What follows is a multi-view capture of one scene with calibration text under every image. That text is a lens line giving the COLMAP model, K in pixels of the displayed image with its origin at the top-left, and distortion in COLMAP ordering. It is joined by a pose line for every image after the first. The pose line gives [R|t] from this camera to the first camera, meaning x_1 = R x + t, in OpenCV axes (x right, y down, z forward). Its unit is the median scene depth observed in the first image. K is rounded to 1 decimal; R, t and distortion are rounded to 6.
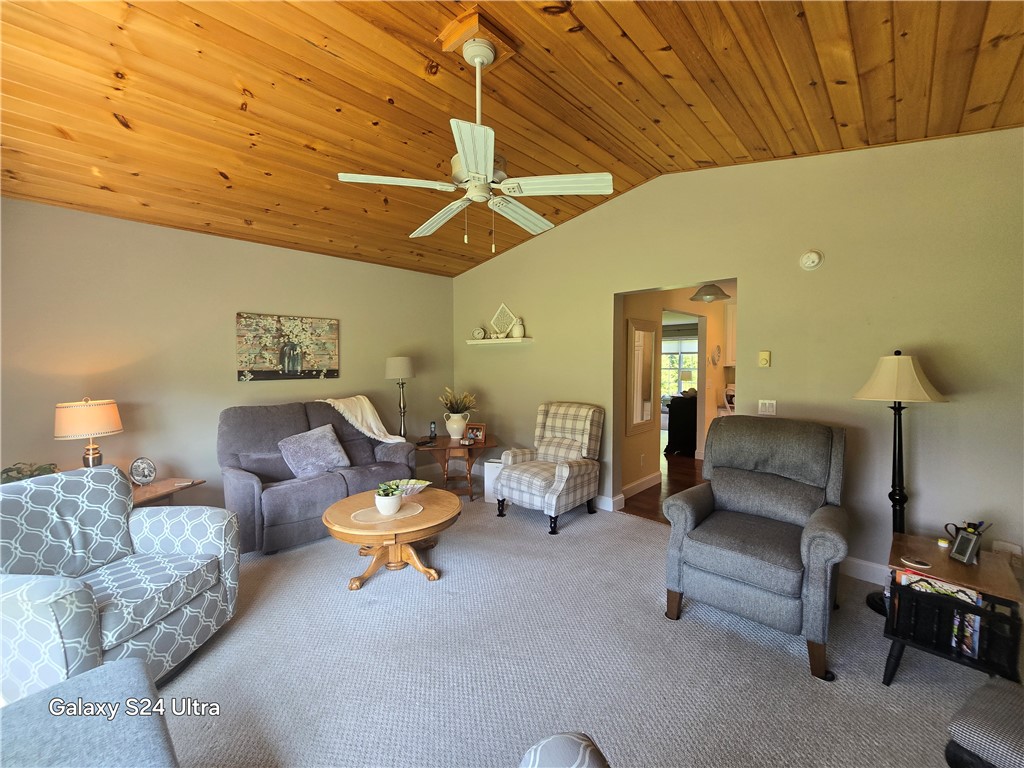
lens RADIAL K [[423.0, 0, 509.7], [0, 423.0, 385.6], [0, 0, 1]] dist [0.007135, -0.001006]
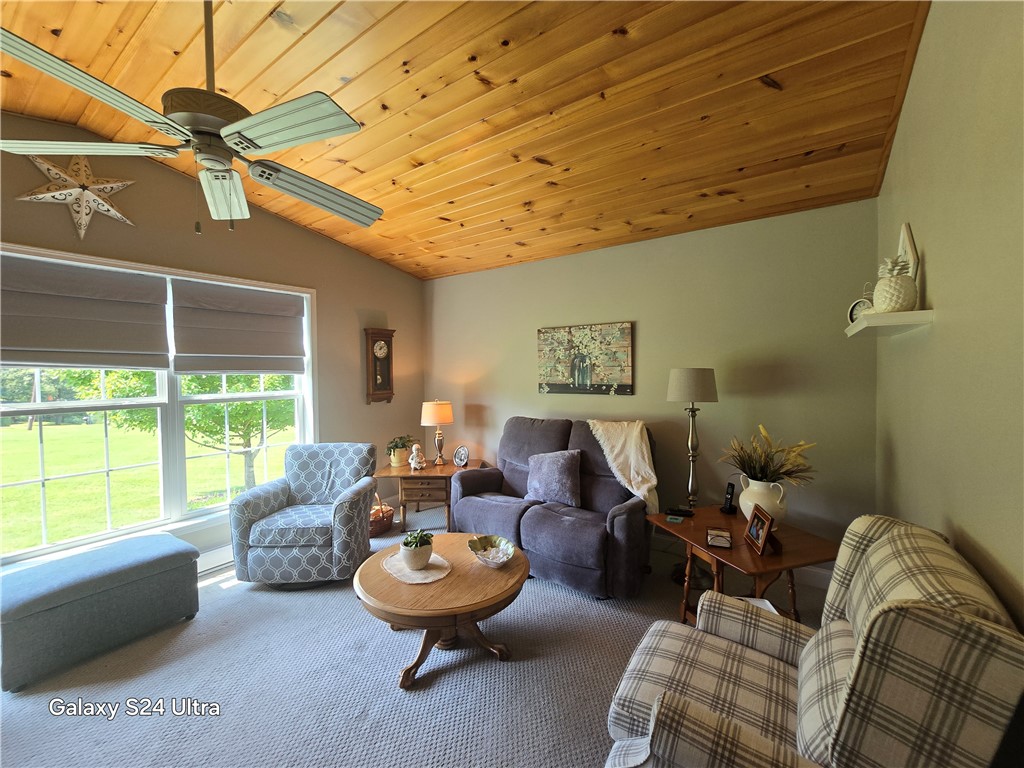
lens RADIAL K [[423.0, 0, 512.2], [0, 423.0, 382.4], [0, 0, 1]] dist [0.007135, -0.001006]
pose [[0.146492, 0.034923, -0.988595, 0.375351], [-0.042090, 0.998692, 0.029042, -0.060735], [0.988316, 0.037355, 0.147770, 0.725751]]
